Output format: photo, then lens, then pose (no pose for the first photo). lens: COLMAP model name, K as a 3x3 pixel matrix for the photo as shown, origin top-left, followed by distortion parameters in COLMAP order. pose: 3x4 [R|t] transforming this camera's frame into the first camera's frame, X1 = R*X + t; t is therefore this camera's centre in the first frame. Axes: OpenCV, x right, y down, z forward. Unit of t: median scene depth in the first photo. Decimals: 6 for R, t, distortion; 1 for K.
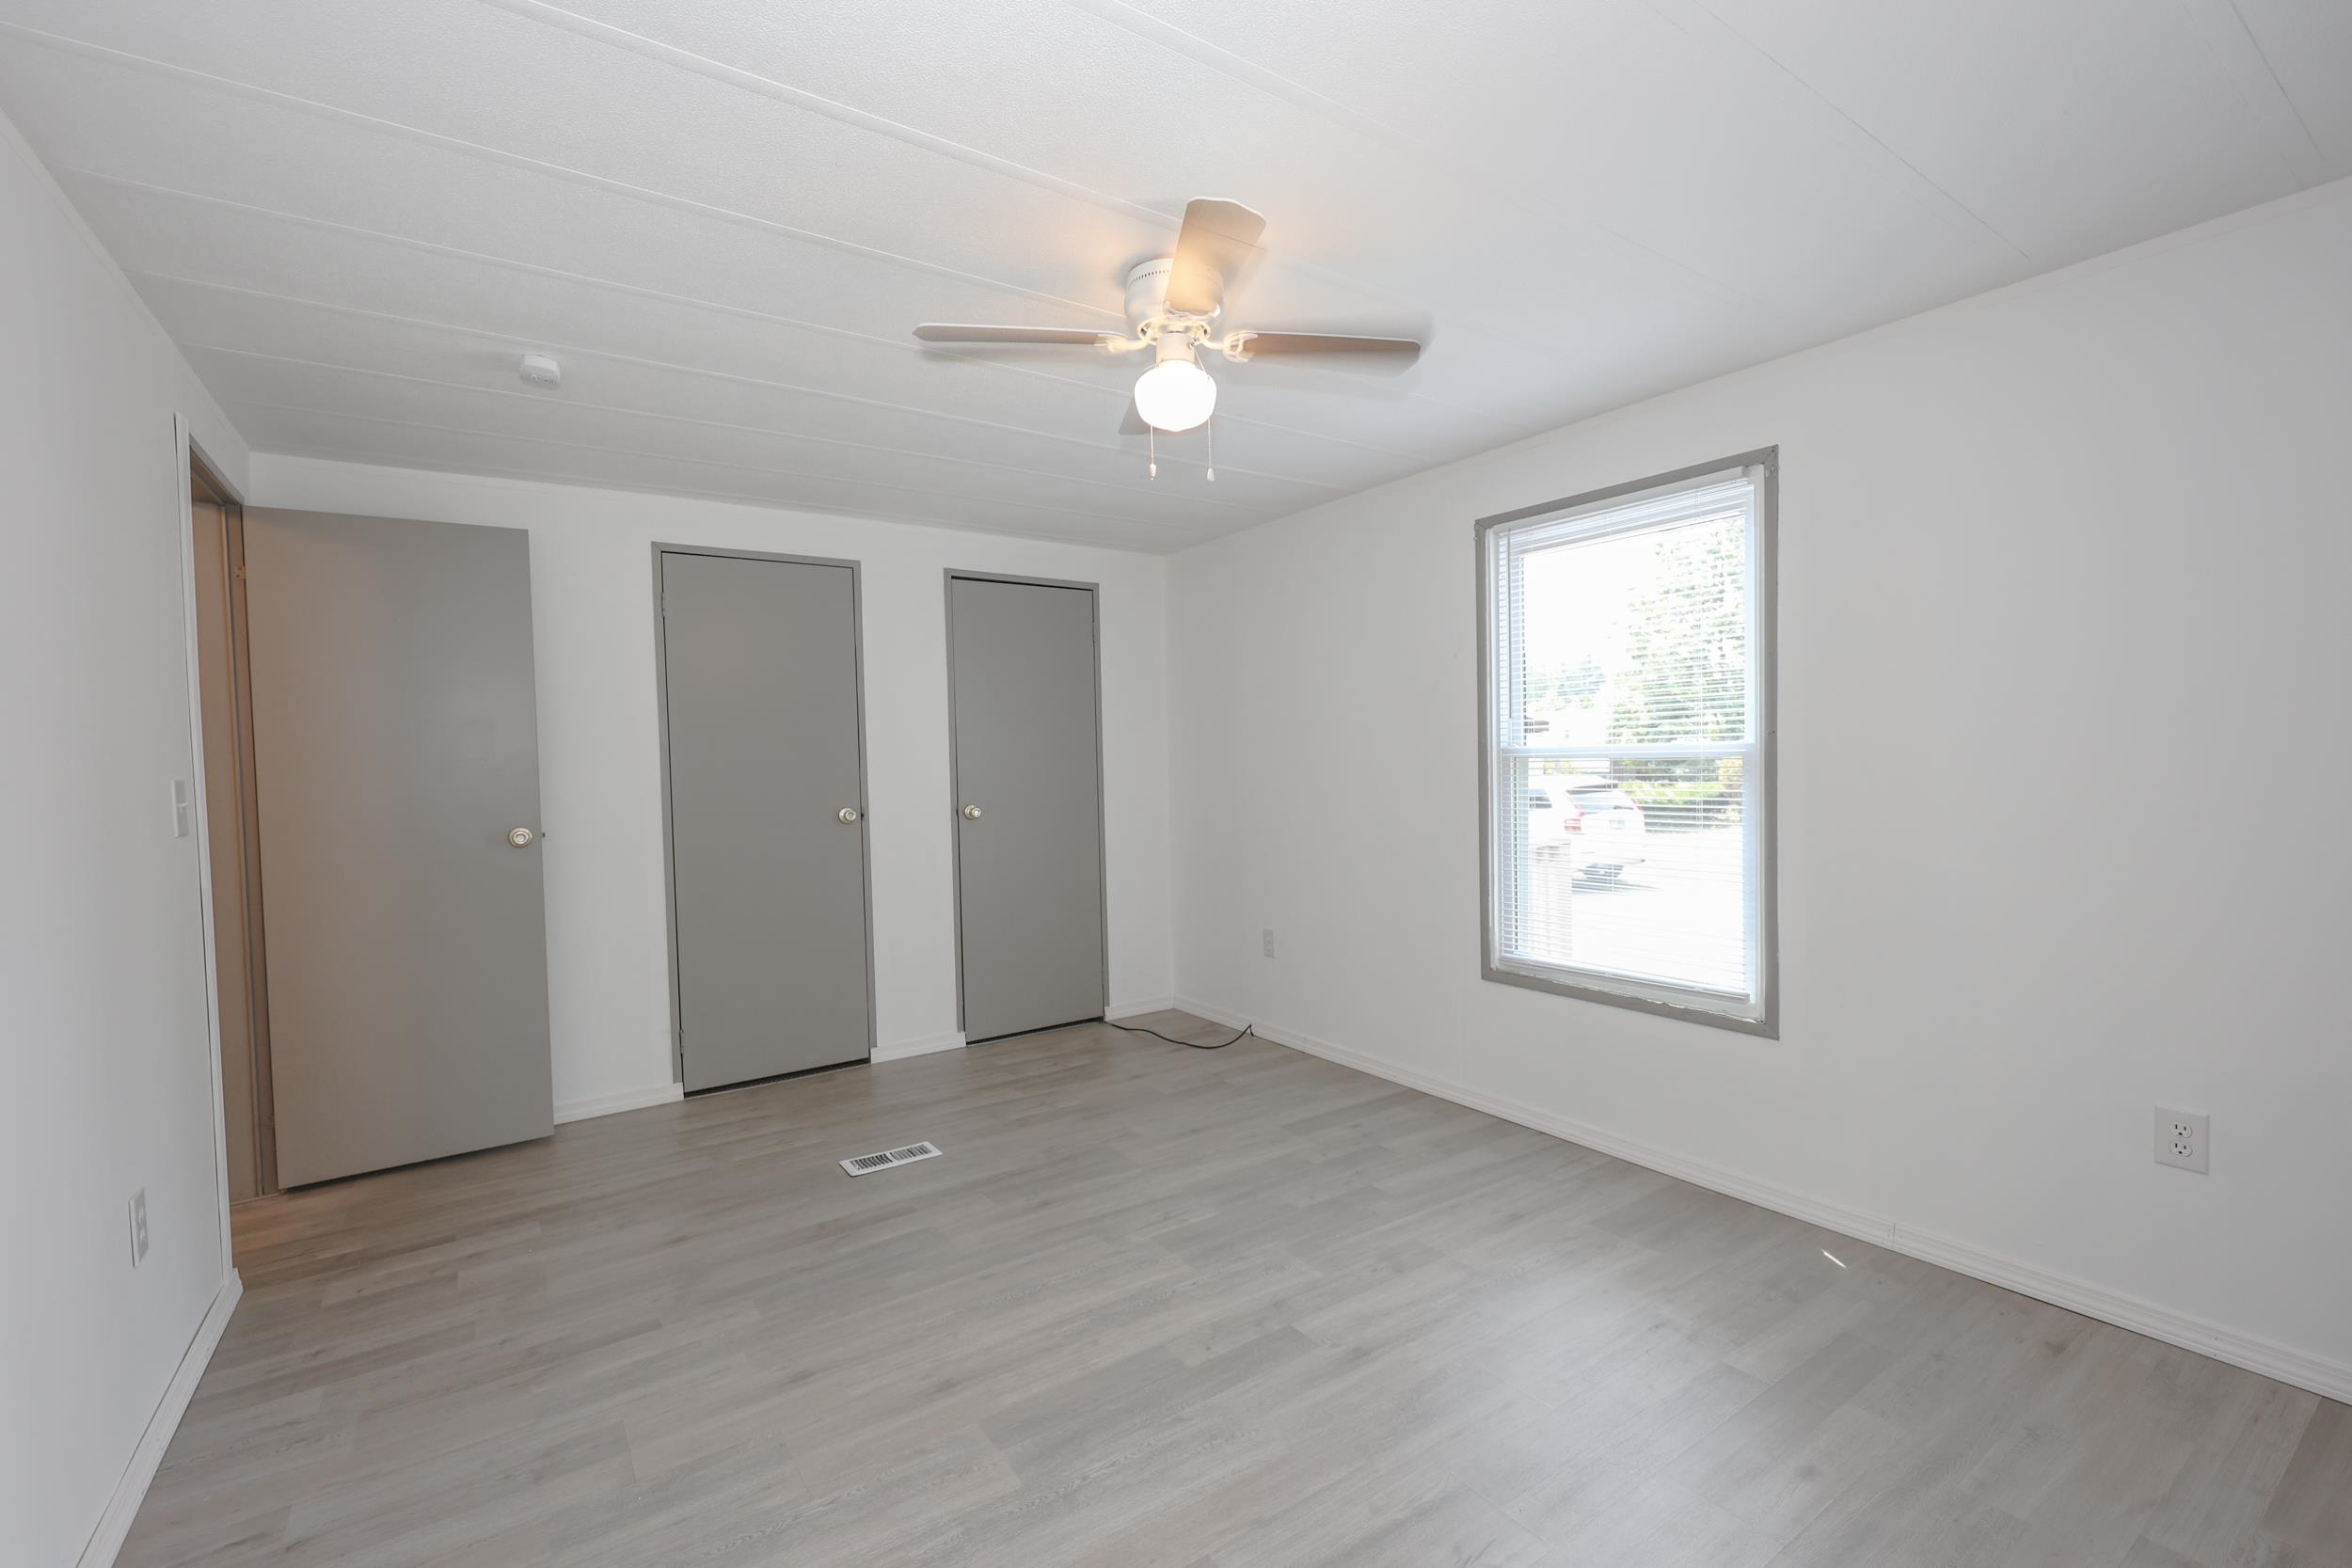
lens RADIAL K [[1006.2, 0, 1164.3], [0, 1006.2, 783.9], [0, 0, 1]] dist [0.001978, 0.000257]
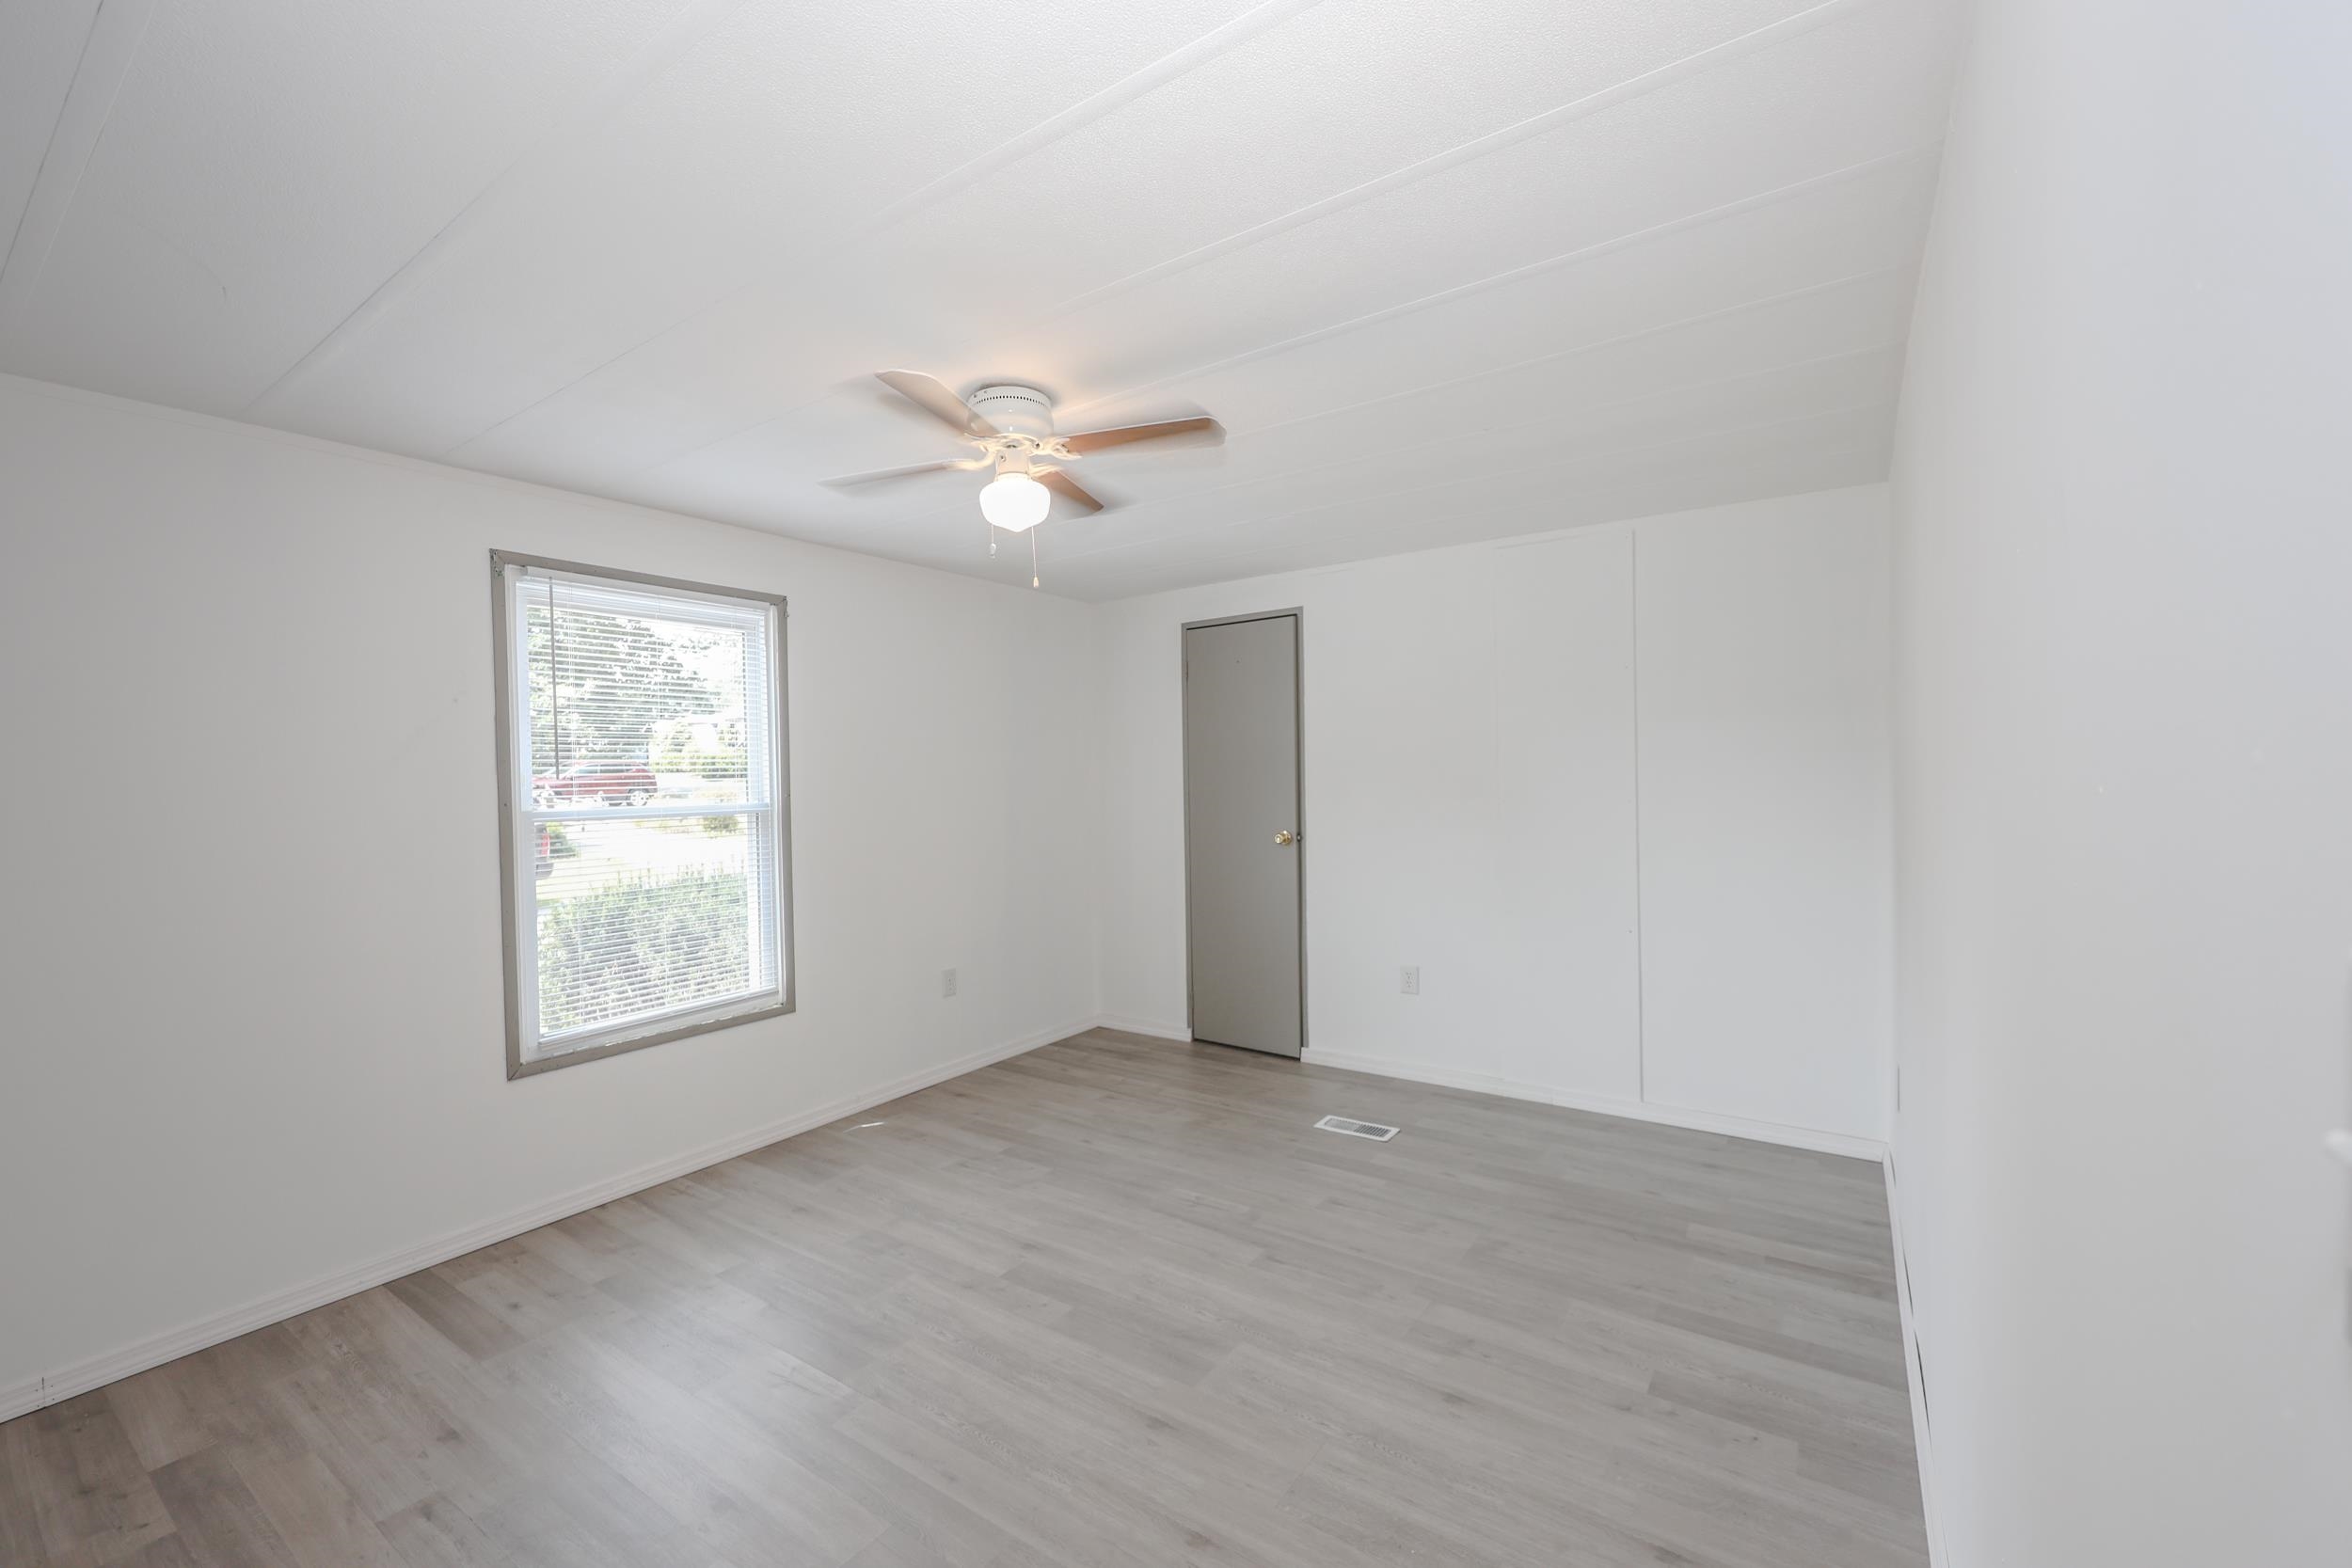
lens RADIAL K [[951.6, 0, 1174.1], [0, 951.6, 790.6], [0, 0, 1]] dist [0.005524, 0.000019]
pose [[-0.352986, 0.016601, 0.935481, -0.851057], [0.057392, 0.998344, 0.003939, -0.032248], [-0.933867, 0.055080, -0.353354, 0.969313]]
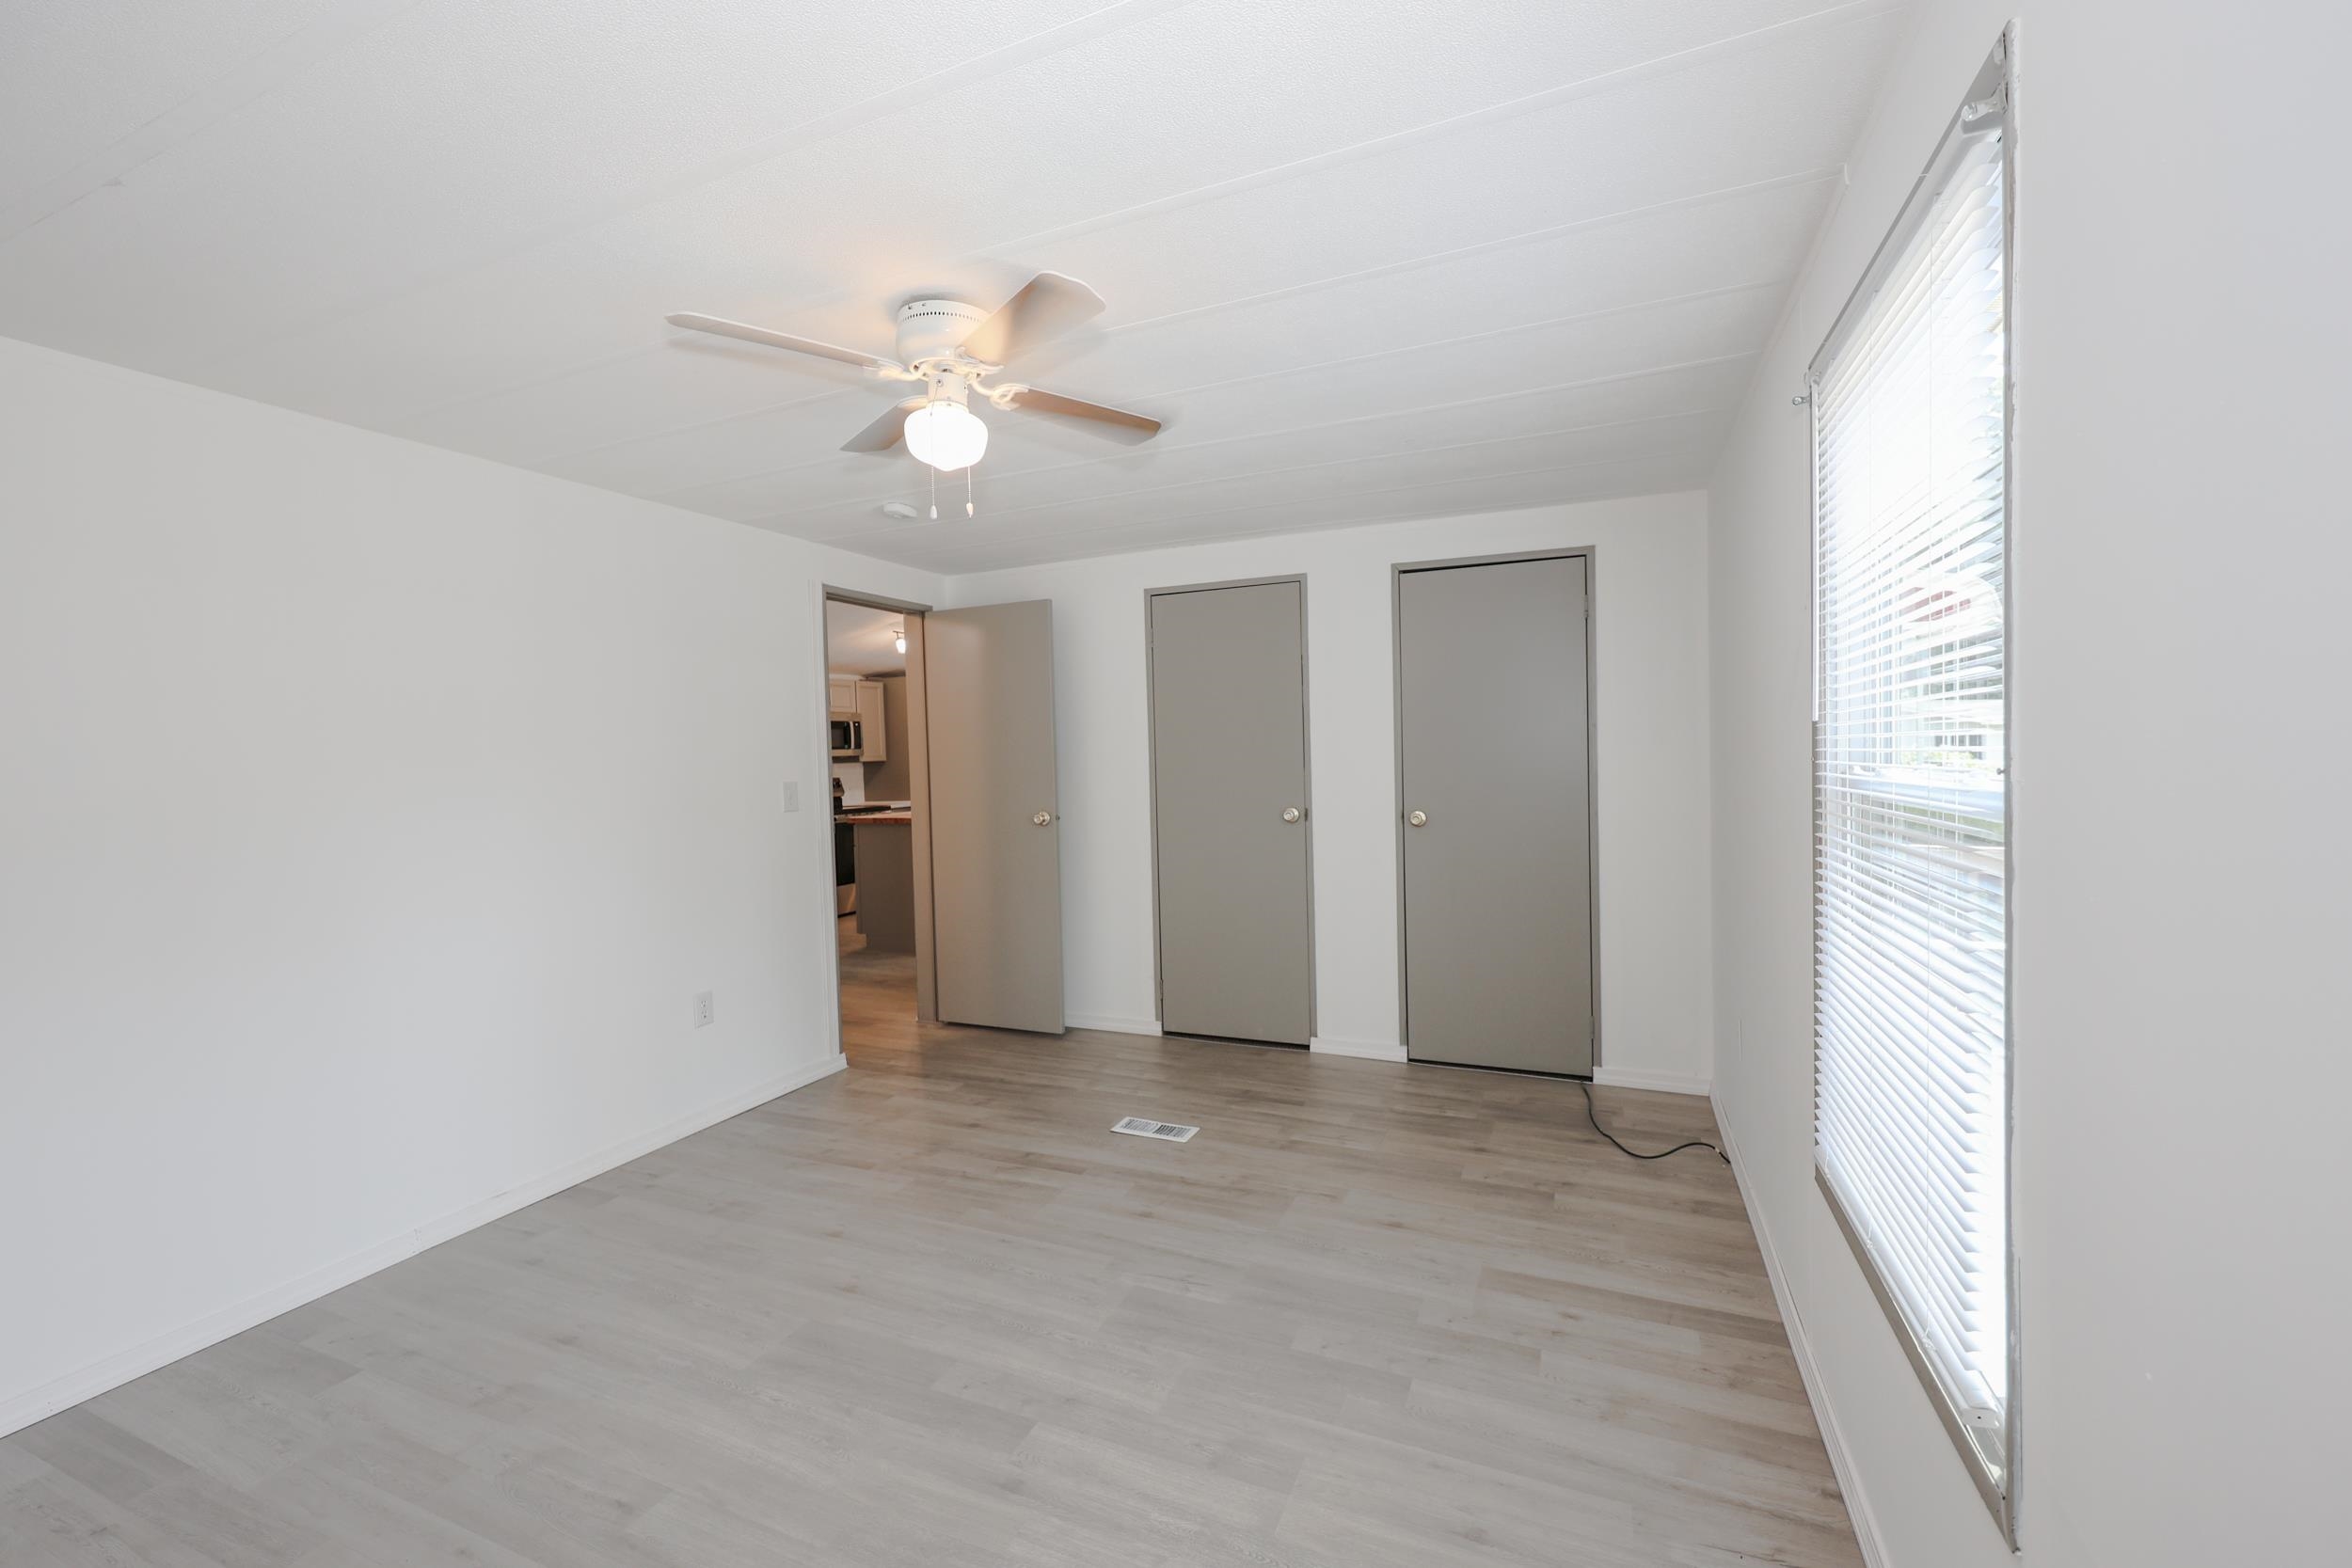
lens RADIAL K [[973.5, 0, 1176.0], [0, 973.5, 784.0], [0, 0, 1]] dist [0.001596, 0.000091]
pose [[0.534355, 0.037332, -0.844435, 0.753145], [-0.009942, 0.999233, 0.037884, -0.060889], [0.845202, -0.011848, 0.534316, 0.528028]]
